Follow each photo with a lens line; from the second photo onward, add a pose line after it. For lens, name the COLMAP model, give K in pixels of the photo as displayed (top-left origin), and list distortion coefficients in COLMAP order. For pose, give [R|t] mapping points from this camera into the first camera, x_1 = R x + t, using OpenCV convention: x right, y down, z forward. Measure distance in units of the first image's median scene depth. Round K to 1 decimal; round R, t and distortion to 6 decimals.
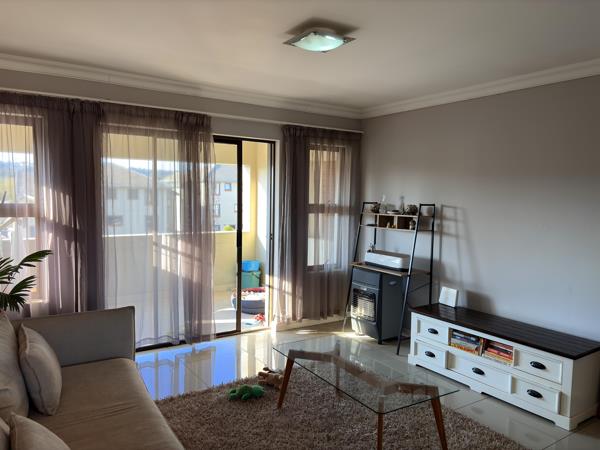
lens RADIAL K [[451.6, 0, 301.7], [0, 451.6, 227.6], [0, 0, 1]] dist [0.077092, -0.096800]
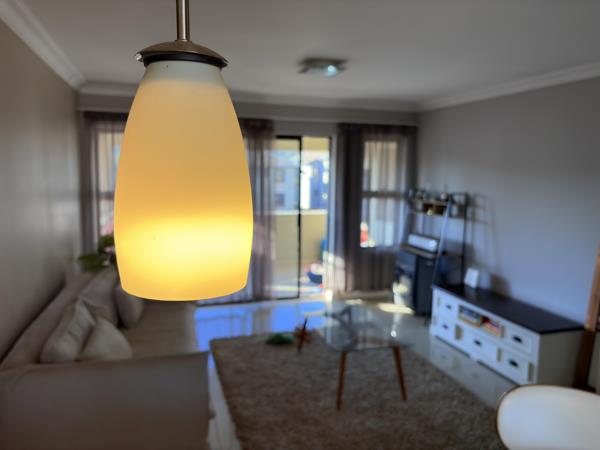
lens RADIAL K [[465.7, 0, 300.0], [0, 465.7, 225.0], [0, 0, 1]] dist [0.014236, 0.004520]
pose [[0.959965, 0.029473, -0.278566, 0.222583], [-0.017752, 0.998851, 0.044504, -0.018201], [0.279558, -0.037777, 0.959385, -0.186462]]
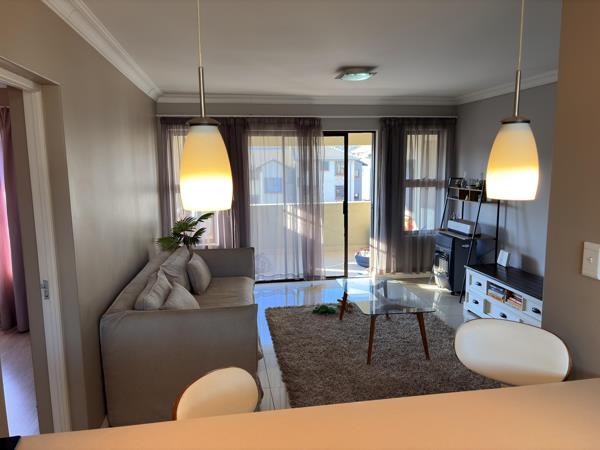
lens RADIAL K [[451.6, 0, 301.7], [0, 451.6, 227.6], [0, 0, 1]] dist [0.077092, -0.096800]
pose [[0.914534, 0.029843, -0.403408, 0.304583], [-0.002088, 0.997610, 0.069066, -0.009677], [0.404505, -0.062321, 0.912410, -0.285676]]
